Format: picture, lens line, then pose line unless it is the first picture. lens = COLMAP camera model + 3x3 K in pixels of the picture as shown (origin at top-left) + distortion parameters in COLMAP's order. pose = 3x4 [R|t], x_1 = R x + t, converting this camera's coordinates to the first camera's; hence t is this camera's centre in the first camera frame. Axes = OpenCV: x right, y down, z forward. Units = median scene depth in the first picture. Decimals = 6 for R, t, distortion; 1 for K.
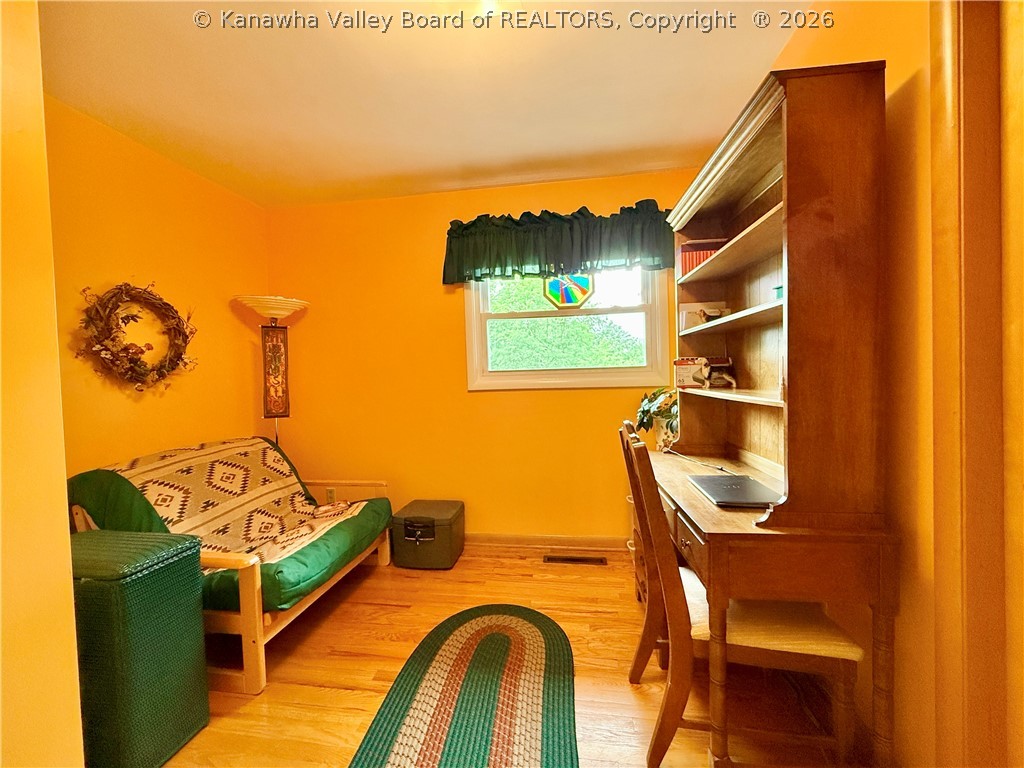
lens RADIAL K [[409.8, 0, 508.1], [0, 409.8, 383.9], [0, 0, 1]] dist [0.000855, 0.000256]
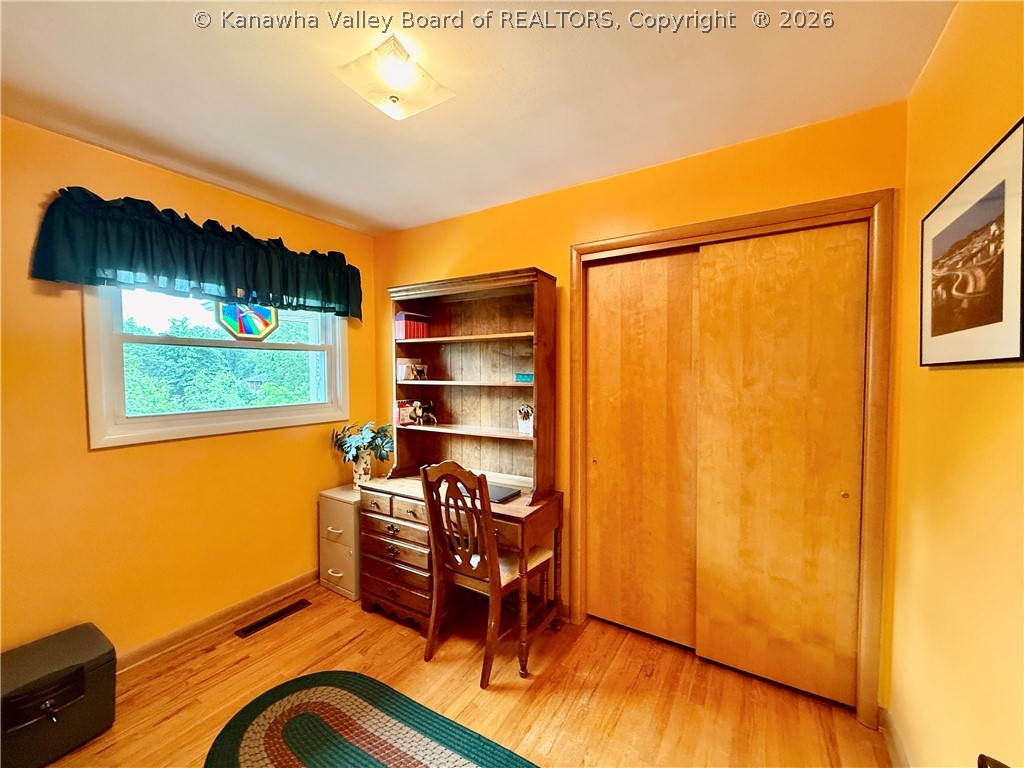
lens RADIAL K [[409.8, 0, 515.5], [0, 409.8, 384.5], [0, 0, 1]] dist [0.000855, 0.000256]
pose [[0.405227, -0.001890, 0.914214, -0.462362], [0.013507, 0.999901, -0.003920, -0.082857], [-0.914117, 0.013937, 0.405212, 0.124991]]
